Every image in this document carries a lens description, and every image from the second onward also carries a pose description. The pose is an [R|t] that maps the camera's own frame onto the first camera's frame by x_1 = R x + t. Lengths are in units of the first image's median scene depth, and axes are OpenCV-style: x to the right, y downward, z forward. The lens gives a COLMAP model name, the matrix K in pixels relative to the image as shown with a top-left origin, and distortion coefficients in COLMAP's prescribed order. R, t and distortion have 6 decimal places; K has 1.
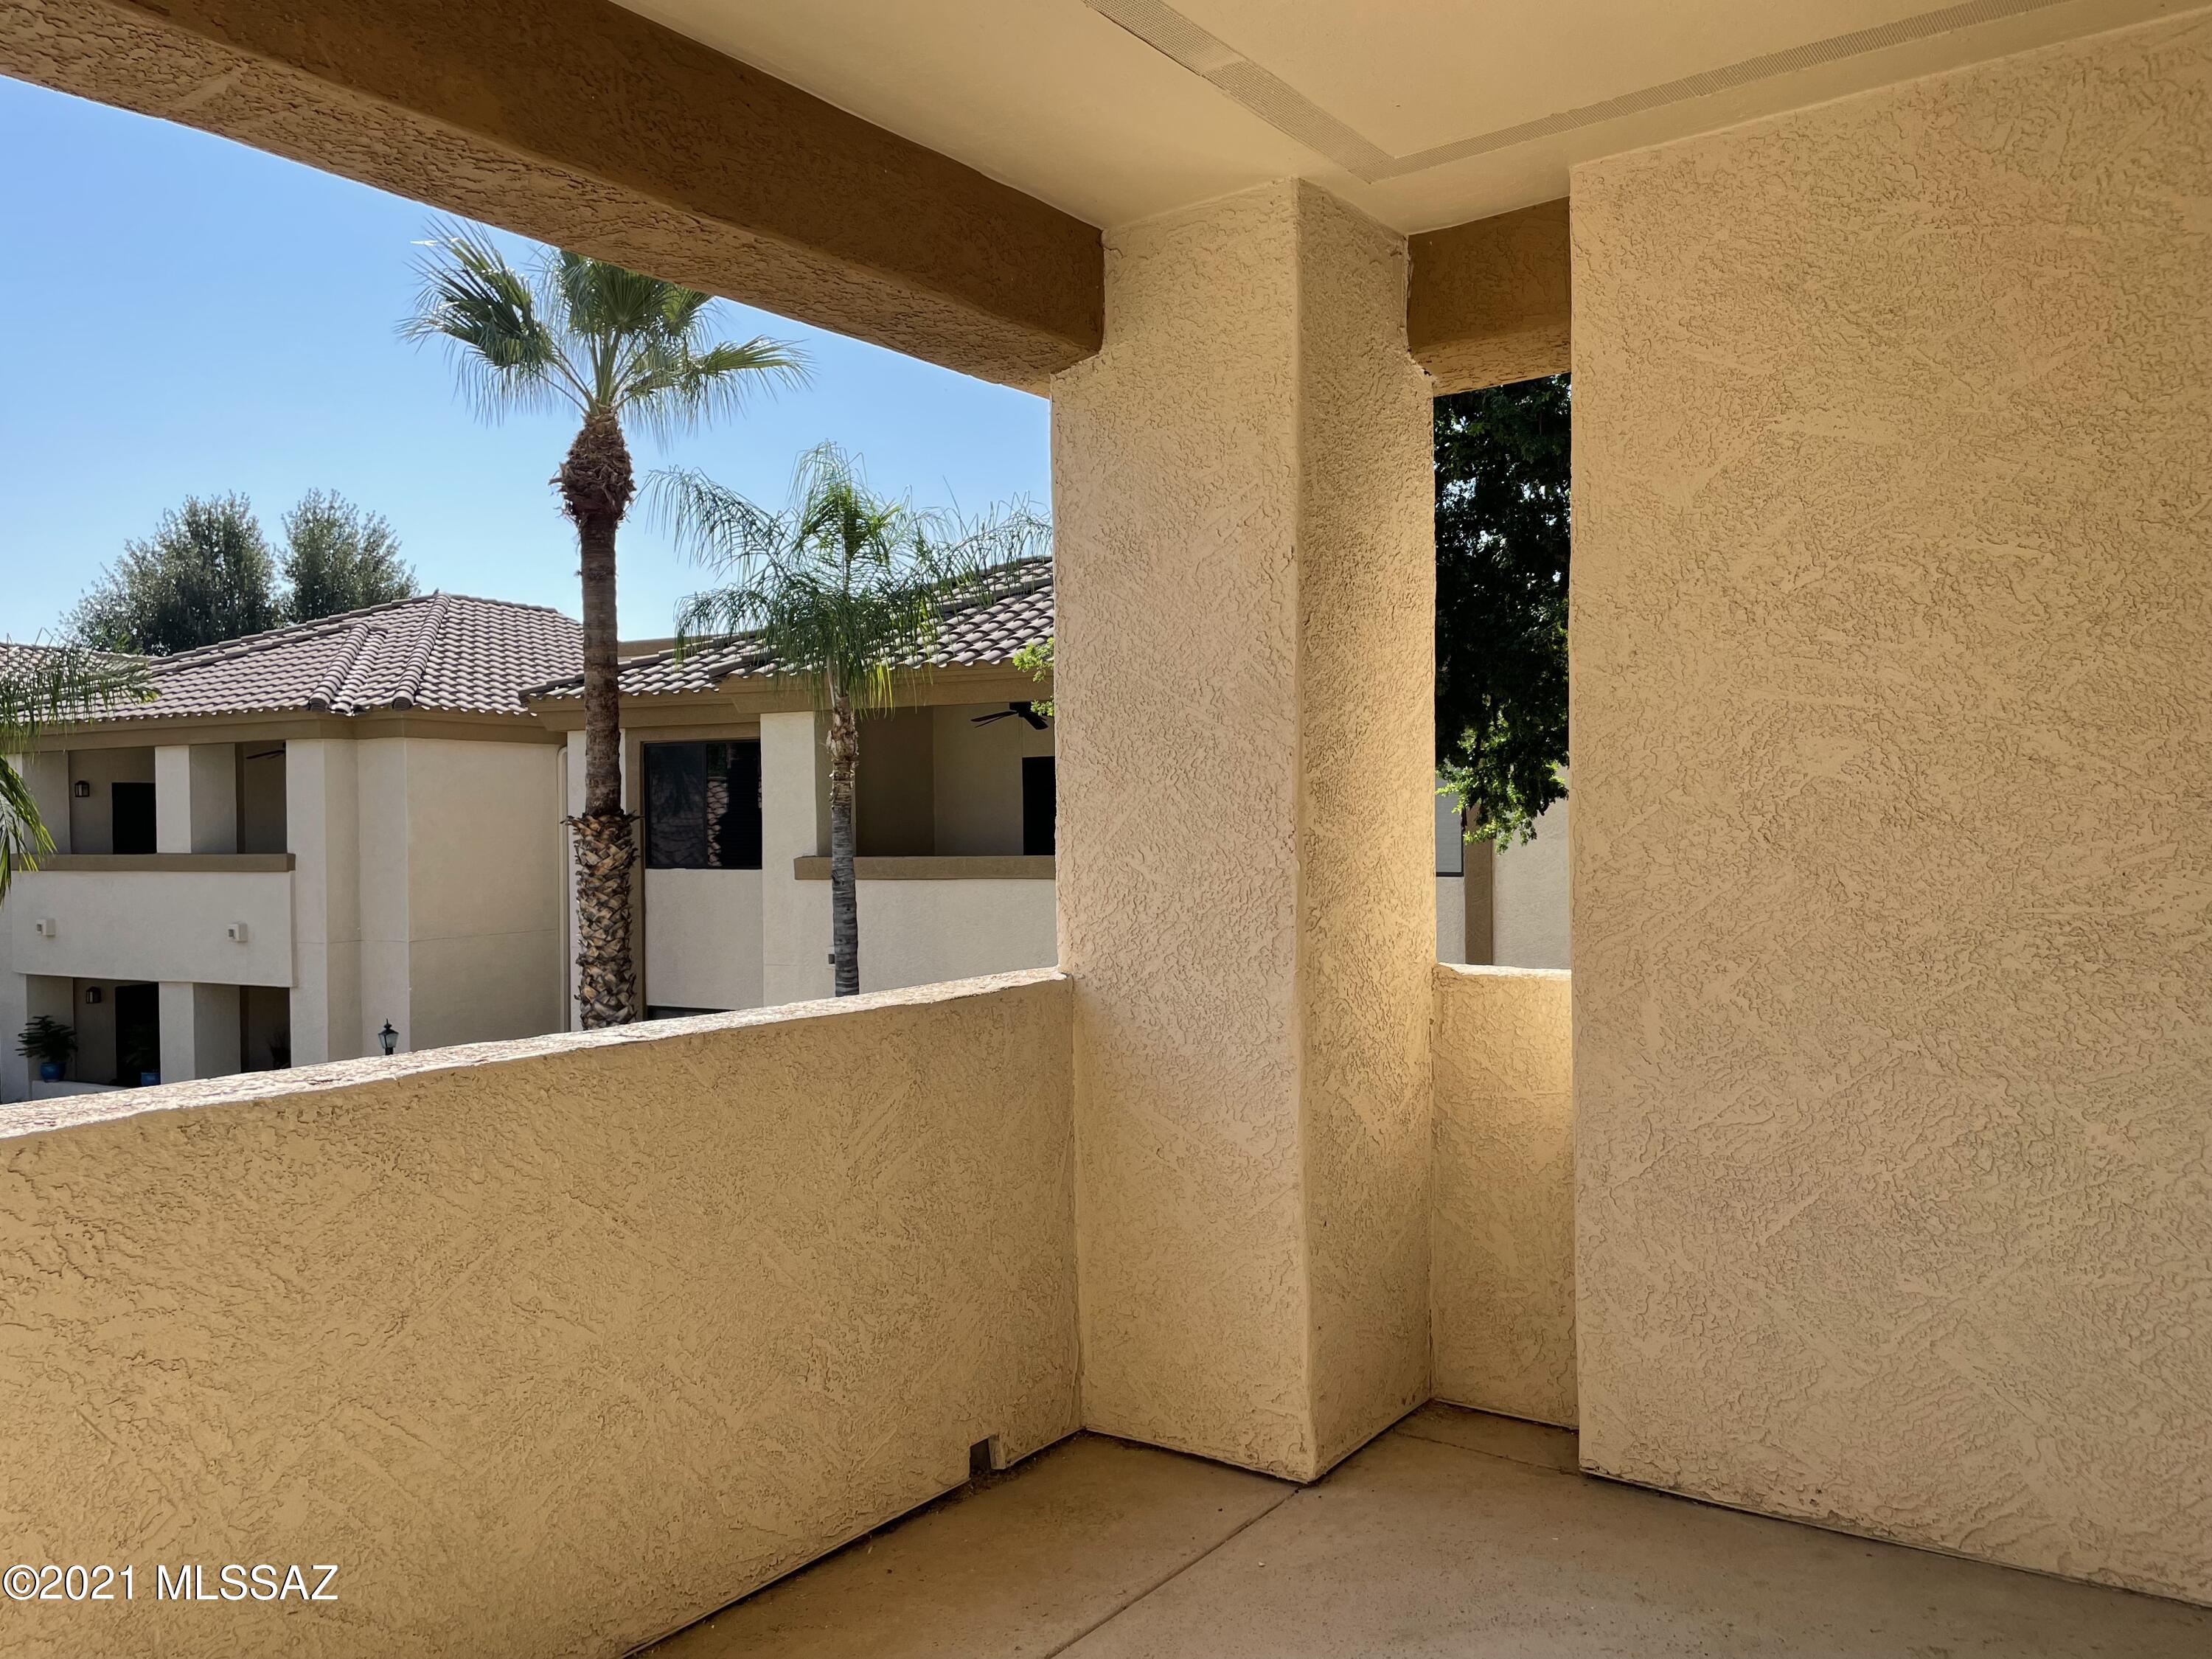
lens RADIAL K [[1677.9, 0, 1110.7], [0, 1677.9, 819.3], [0, 0, 1]] dist [0.085210, -0.105384]
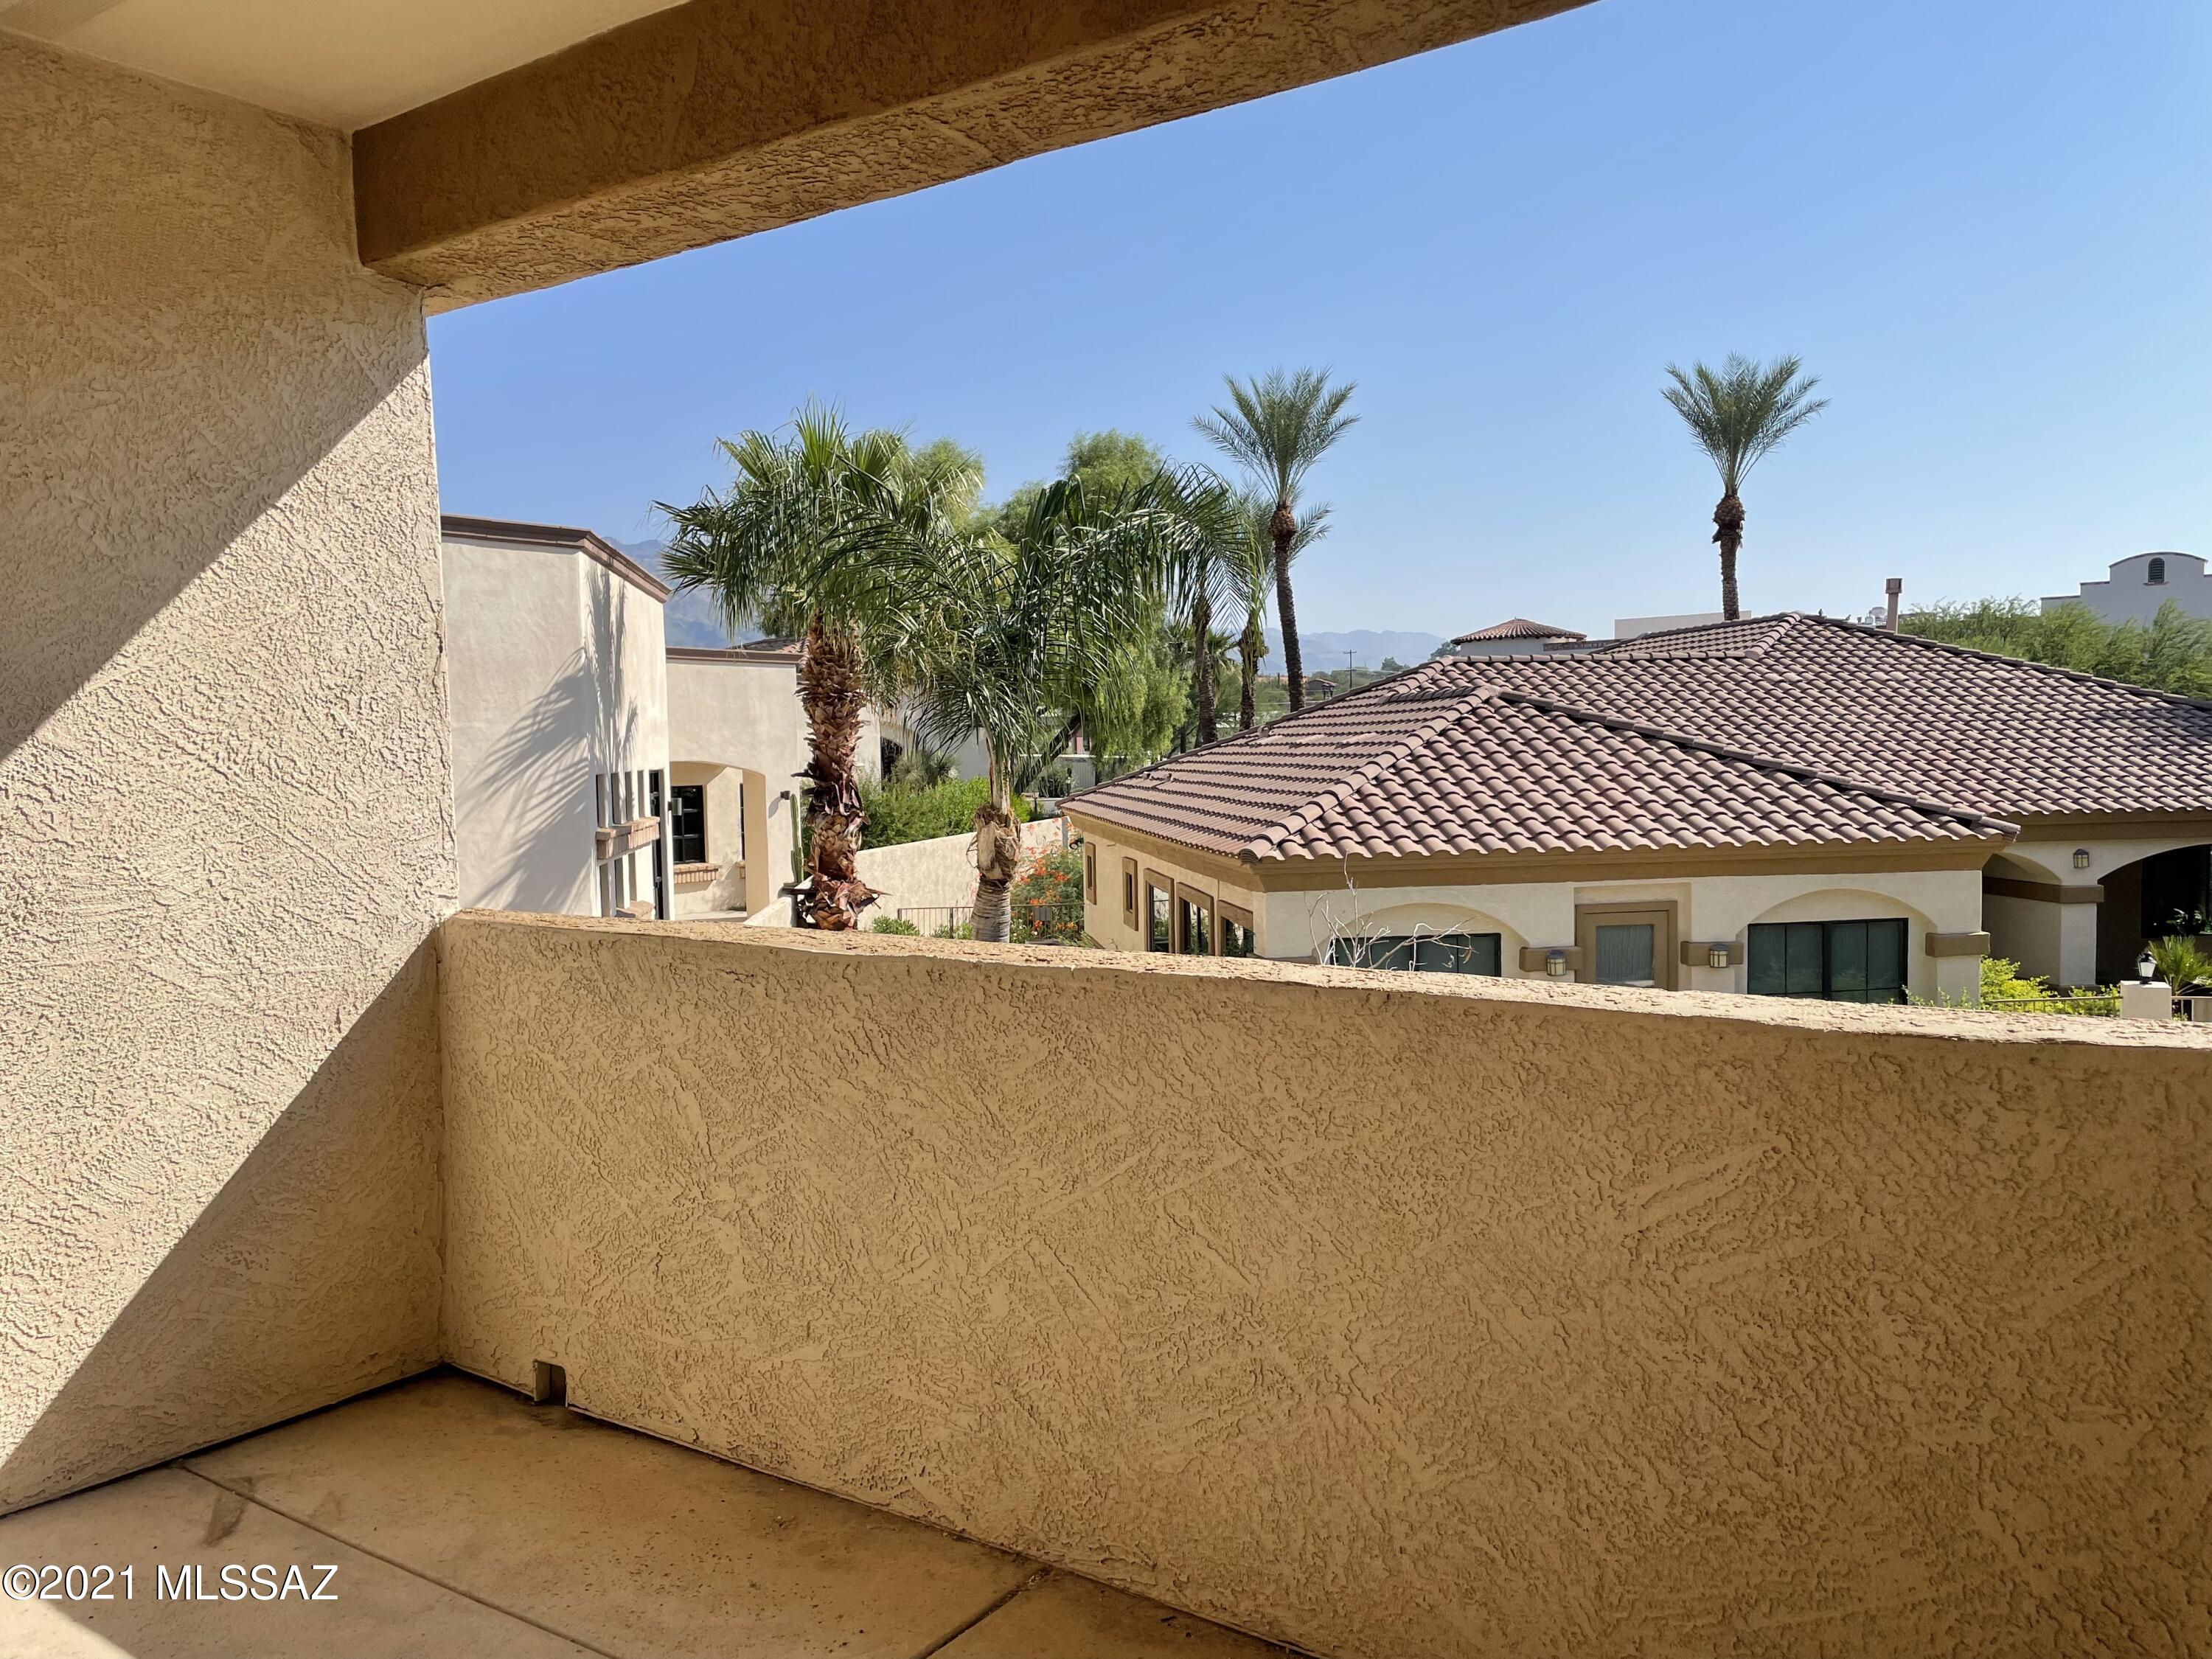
lens RADIAL K [[1677.9, 0, 1110.5], [0, 1677.9, 847.3], [0, 0, 1]] dist [0.085210, -0.105384]
pose [[0.019502, 0.066574, -0.997591, 0.604036], [0.012346, 0.997689, 0.066822, 0.000149], [0.999734, -0.013619, 0.018635, 0.905994]]
